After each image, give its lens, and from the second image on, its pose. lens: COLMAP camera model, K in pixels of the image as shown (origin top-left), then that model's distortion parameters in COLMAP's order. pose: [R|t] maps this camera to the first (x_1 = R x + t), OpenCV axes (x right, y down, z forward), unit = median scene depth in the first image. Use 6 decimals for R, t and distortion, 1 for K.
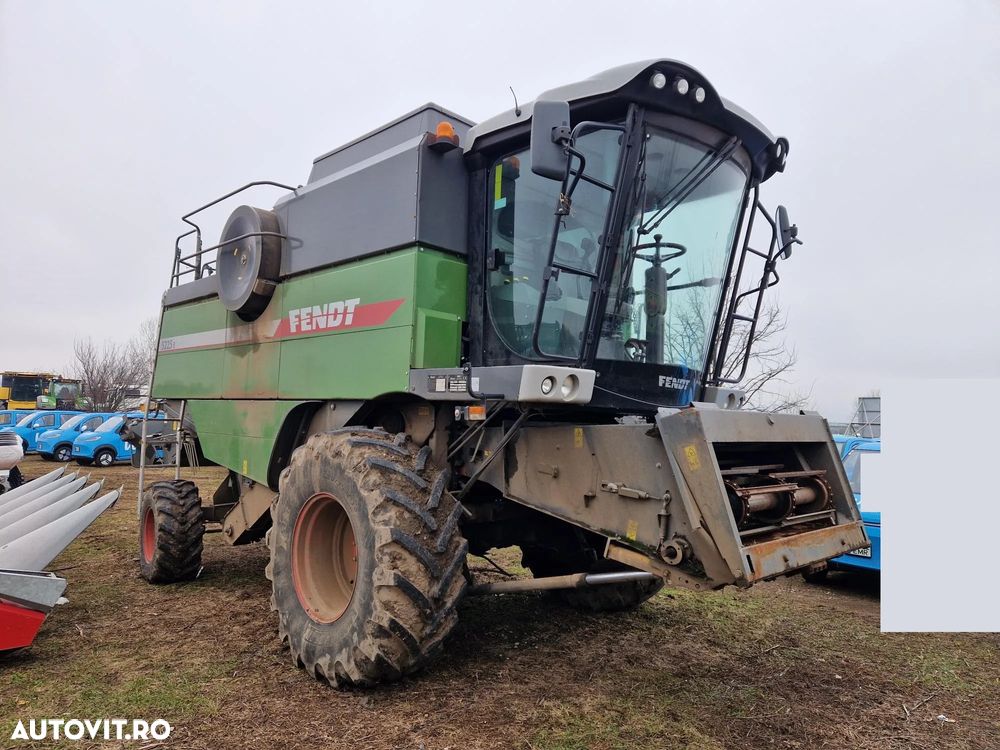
lens RADIAL K [[665.2, 0, 495.6], [0, 665.2, 376.3], [0, 0, 1]] dist [0.050374, -0.007252]
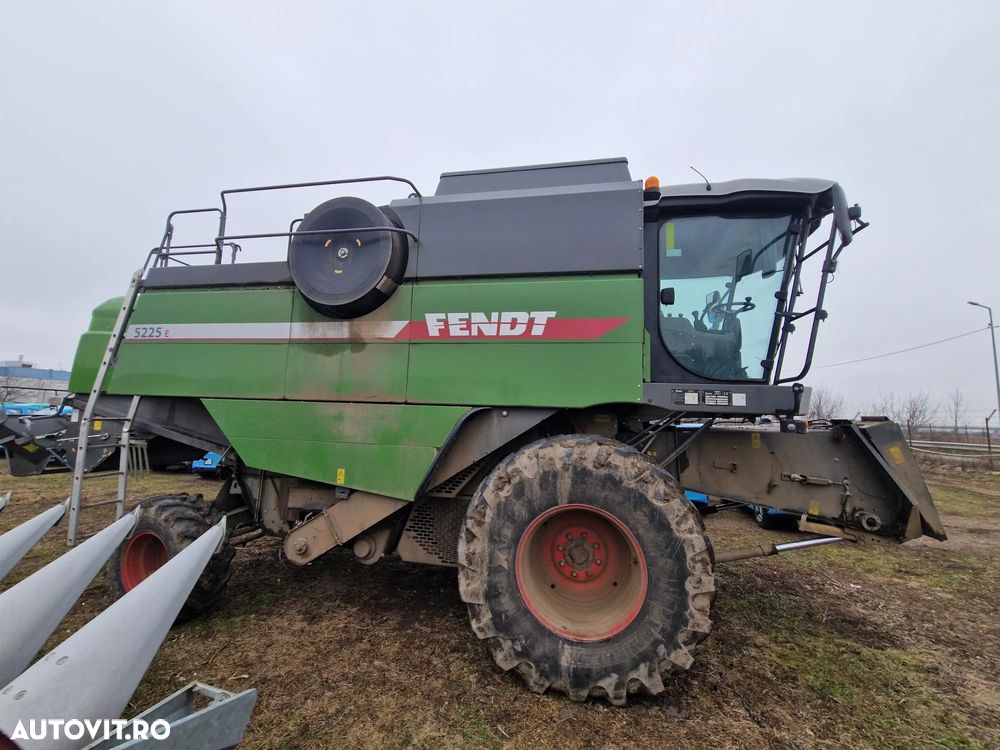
lens RADIAL K [[406.6, 0, 499.3], [0, 406.6, 370.2], [0, 0, 1]] dist [-0.003772, -0.000378]
pose [[0.829198, 0.056818, 0.556060, -0.685383], [-0.040891, 0.998321, -0.041031, 0.006395], [-0.557457, 0.011285, 0.830129, 0.559299]]
